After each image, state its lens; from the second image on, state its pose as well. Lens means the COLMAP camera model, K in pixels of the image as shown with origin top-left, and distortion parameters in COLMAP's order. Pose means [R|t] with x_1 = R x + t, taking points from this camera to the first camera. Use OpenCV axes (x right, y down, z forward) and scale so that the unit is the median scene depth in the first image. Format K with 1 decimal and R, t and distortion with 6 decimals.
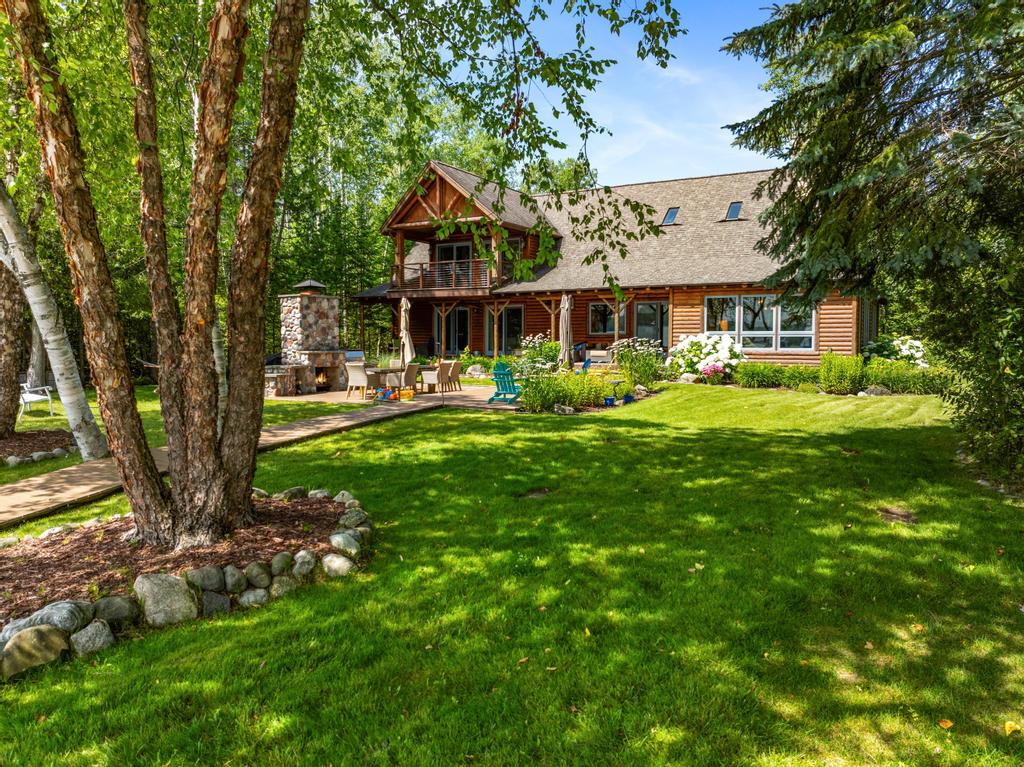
lens RADIAL K [[726.7, 0, 512.0], [0, 726.7, 383.5], [0, 0, 1]] dist [-0.049307, 0.000390]
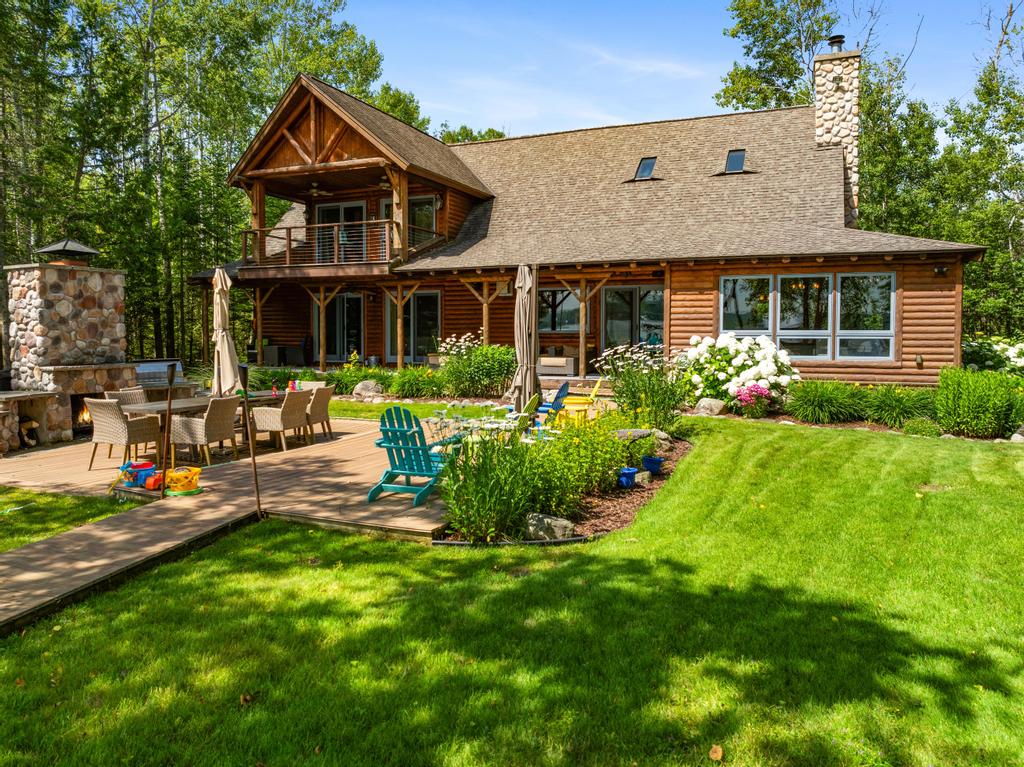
lens RADIAL K [[726.7, 0, 512.0], [0, 726.7, 383.5], [0, 0, 1]] dist [-0.049307, 0.000390]
pose [[0.992924, -0.007332, 0.118526, 0.001041], [0.006315, 0.999940, 0.008955, -0.030125], [-0.118585, -0.008143, 0.992911, 0.365083]]
